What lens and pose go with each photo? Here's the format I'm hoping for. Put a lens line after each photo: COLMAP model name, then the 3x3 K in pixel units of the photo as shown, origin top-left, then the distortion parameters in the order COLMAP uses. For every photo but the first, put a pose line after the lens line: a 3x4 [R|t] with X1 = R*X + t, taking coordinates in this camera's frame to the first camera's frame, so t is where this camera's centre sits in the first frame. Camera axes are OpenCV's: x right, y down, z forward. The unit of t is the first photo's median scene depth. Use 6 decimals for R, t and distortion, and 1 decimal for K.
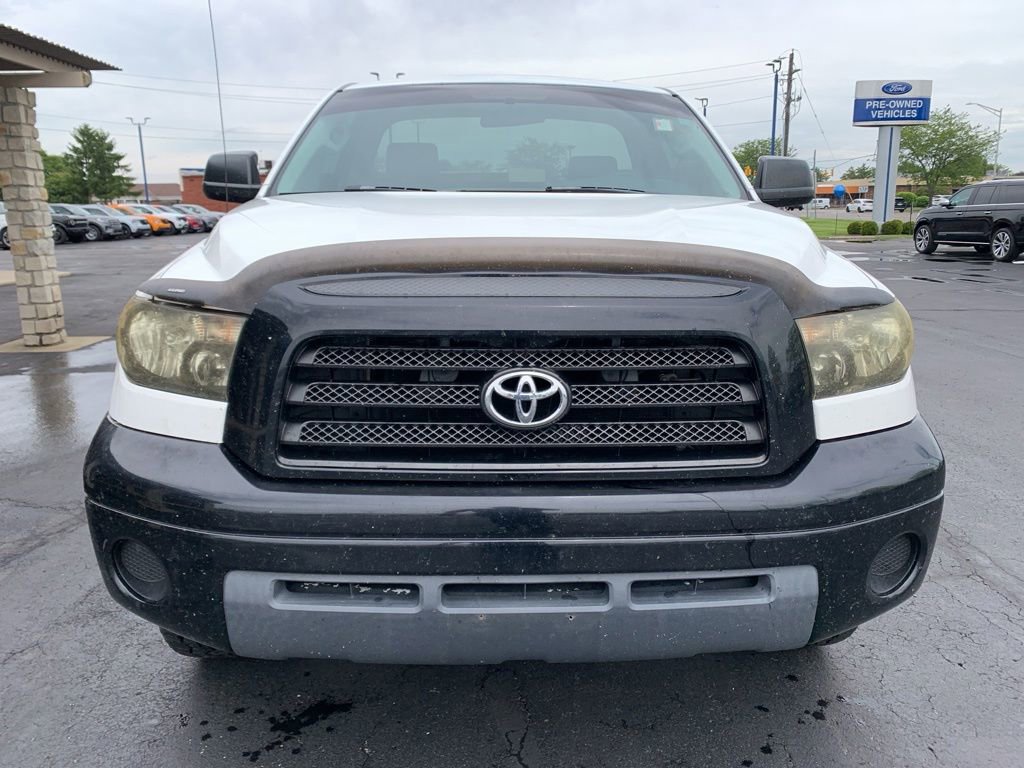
lens RADIAL K [[773.6, 0, 517.6], [0, 773.6, 377.7], [0, 0, 1]] dist [0.024068, -0.006922]
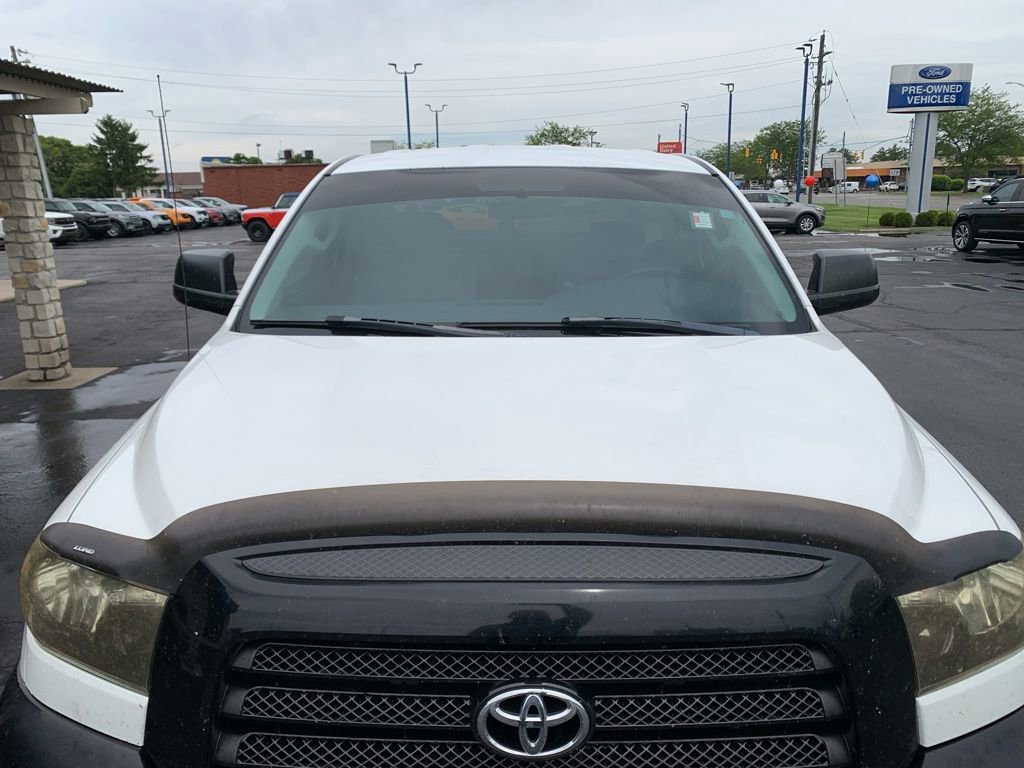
lens RADIAL K [[773.5, 0, 508.2], [0, 773.5, 388.1], [0, 0, 1]] dist [0.020269, -0.002249]
pose [[0.999271, 0.000620, -0.038163, 0.003059], [0.000609, 0.999482, 0.032190, -0.062619], [0.038163, -0.032190, 0.998753, 0.051530]]
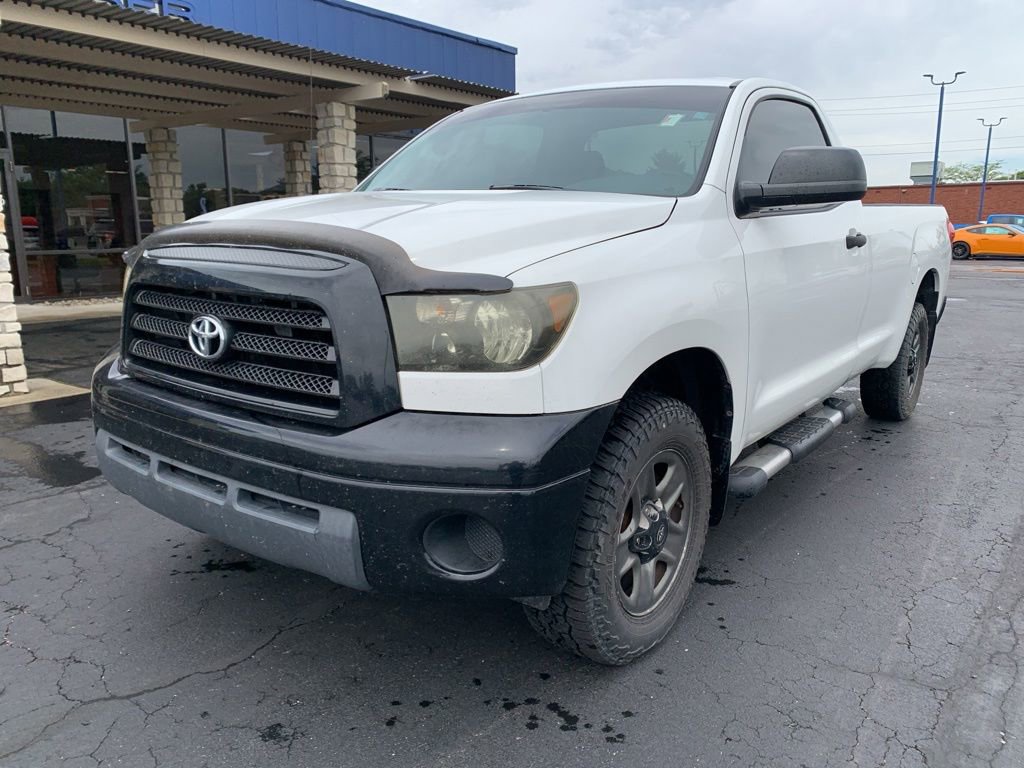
lens RADIAL K [[773.6, 0, 517.6], [0, 773.6, 377.7], [0, 0, 1]] dist [0.024068, -0.006922]
pose [[0.785211, 0.129965, -0.605436, 0.249892], [-0.139877, 0.989682, 0.031038, -0.004050], [0.603223, 0.060315, 0.795288, 0.049563]]
